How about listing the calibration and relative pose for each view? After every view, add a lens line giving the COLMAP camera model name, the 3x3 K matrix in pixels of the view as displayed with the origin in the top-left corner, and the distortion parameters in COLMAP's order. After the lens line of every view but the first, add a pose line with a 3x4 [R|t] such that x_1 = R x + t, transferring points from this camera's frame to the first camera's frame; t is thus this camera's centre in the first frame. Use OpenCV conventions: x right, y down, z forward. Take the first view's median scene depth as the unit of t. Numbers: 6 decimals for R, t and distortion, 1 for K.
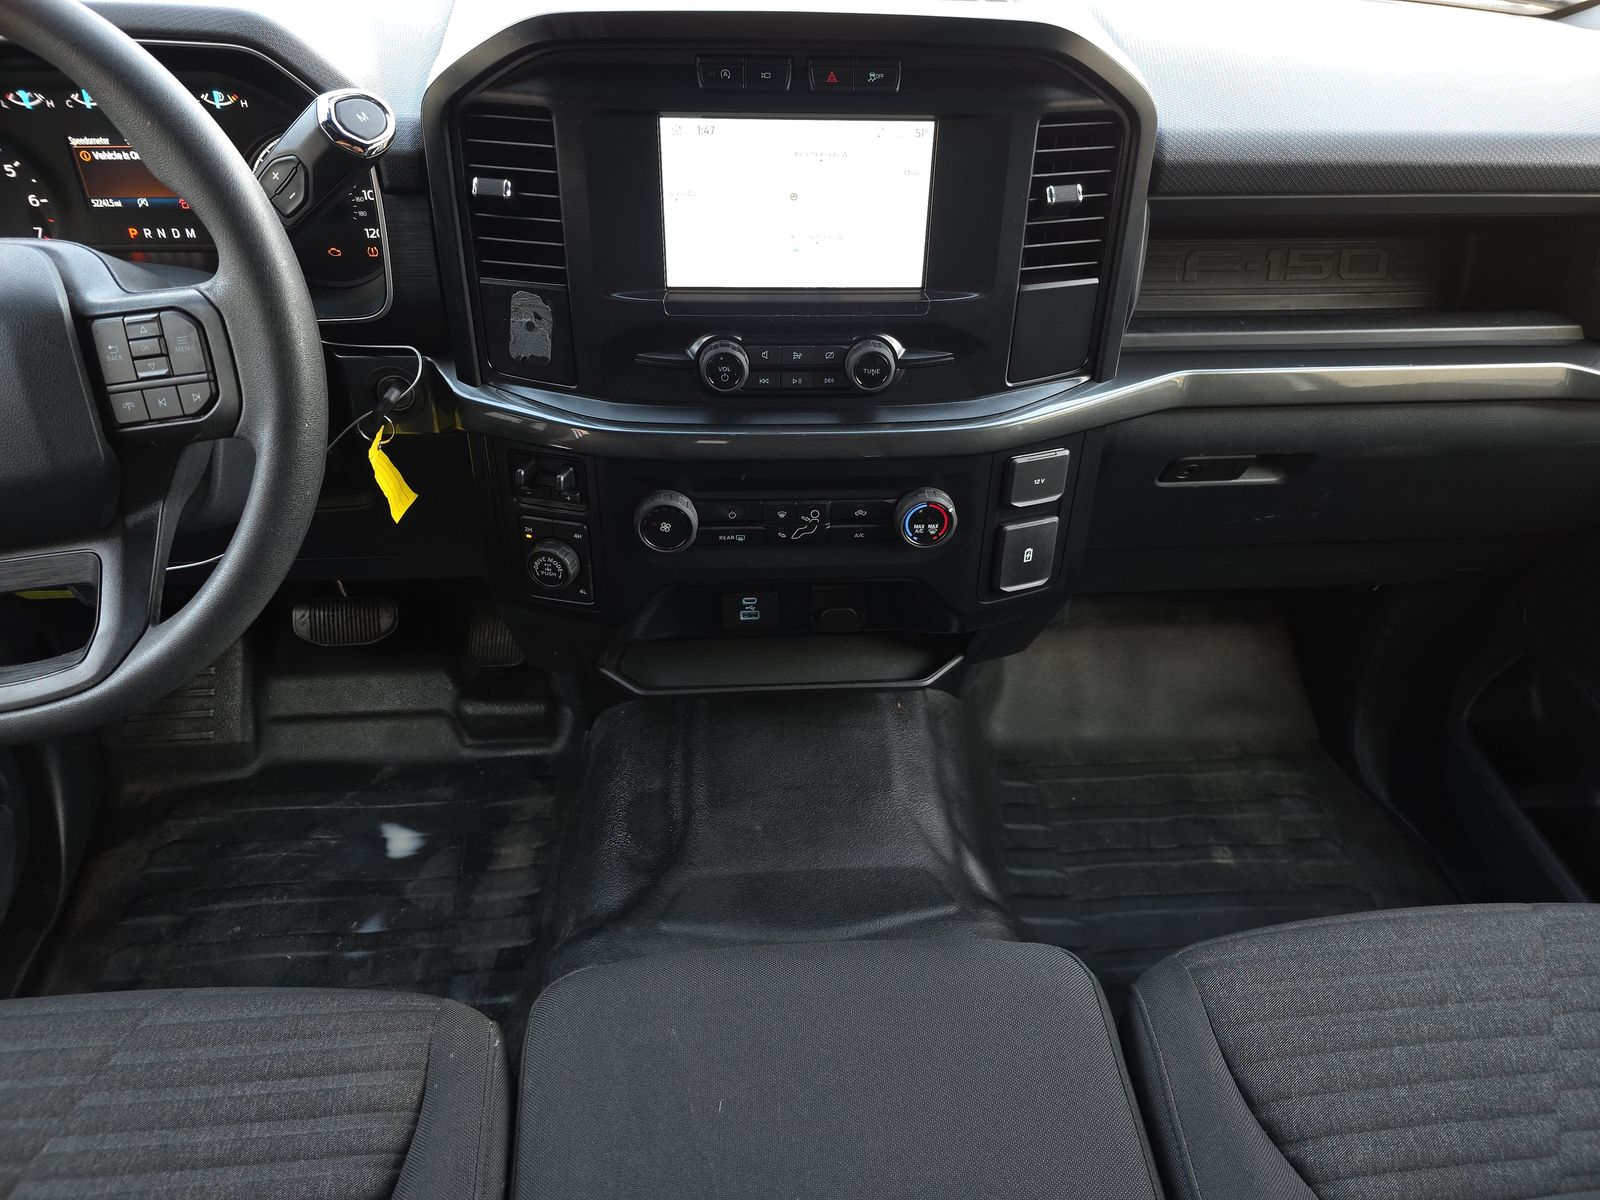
lens RADIAL K [[1073.7, 0, 807.2], [0, 1073.7, 593.3], [0, 0, 1]] dist [0.030705, -0.008894]
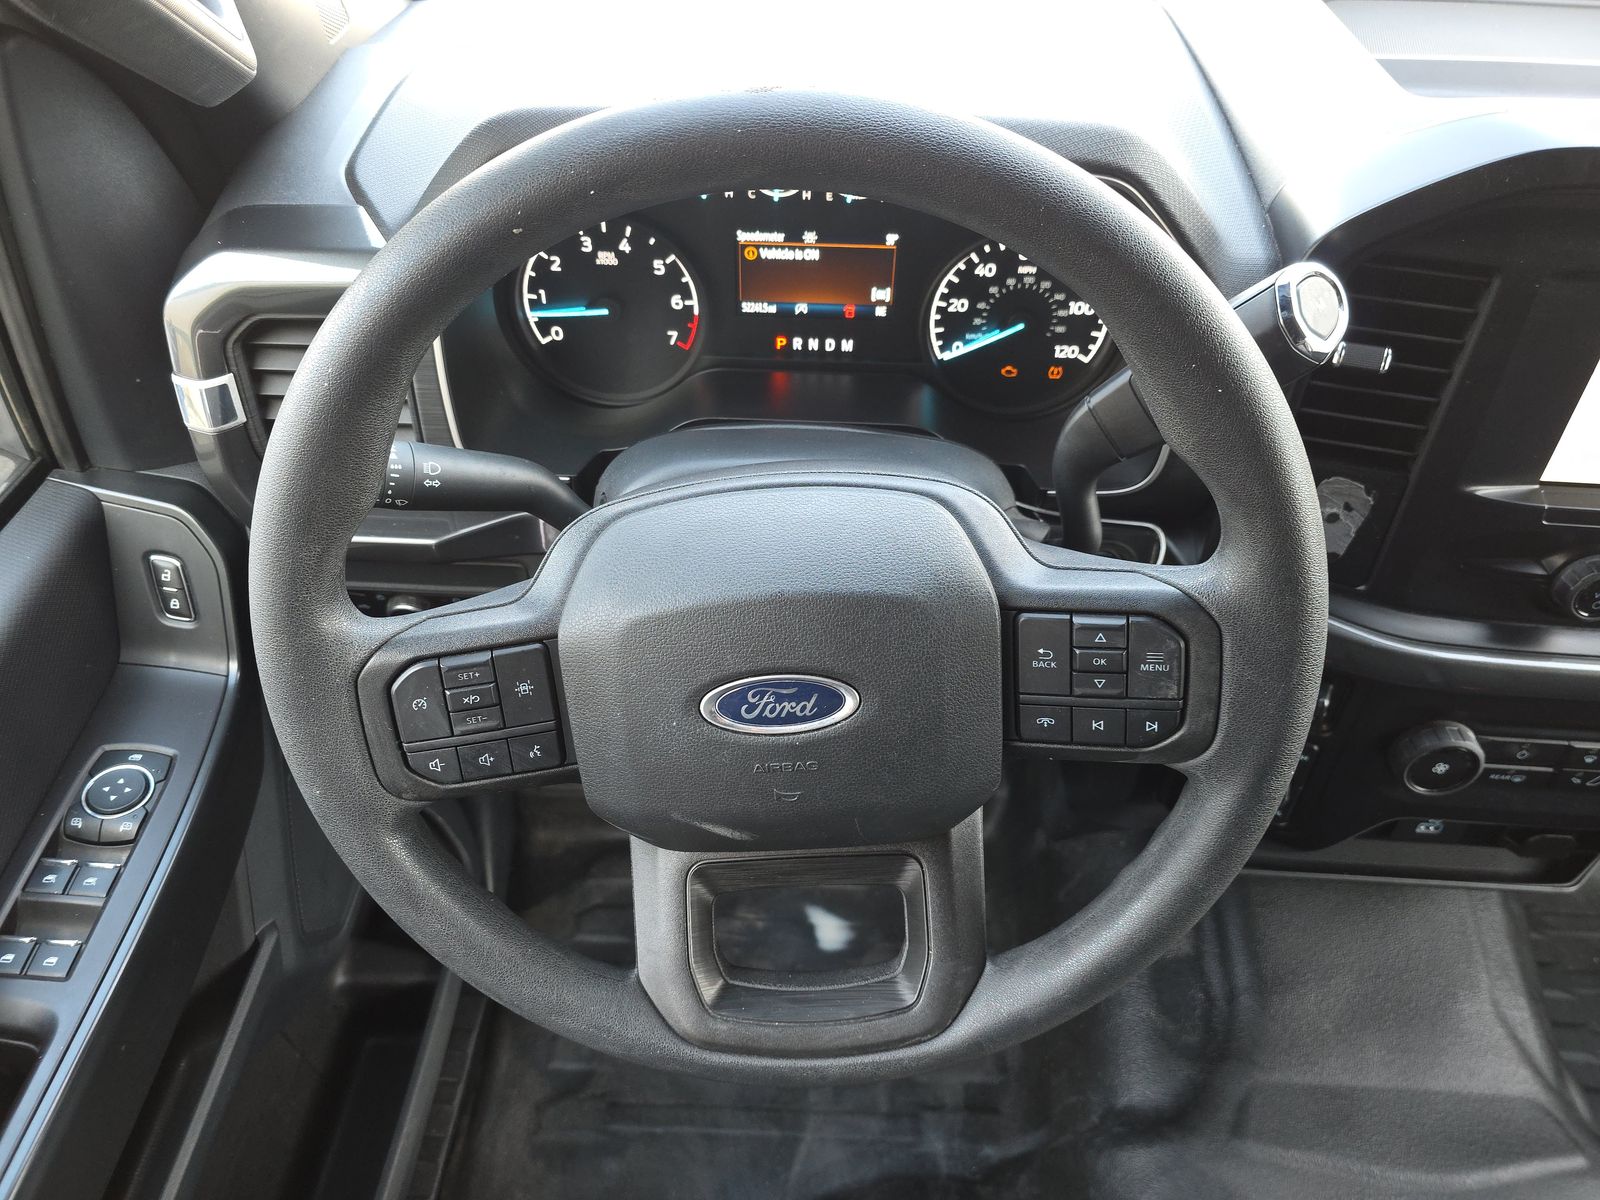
lens RADIAL K [[1073.7, 0, 792.1], [0, 1073.7, 608.6], [0, 0, 1]] dist [0.030705, -0.008894]
pose [[0.991262, 0.082558, -0.102880, -0.512662], [-0.070239, 0.990515, 0.118096, -0.229320], [0.111654, -0.109838, 0.987658, 0.175358]]
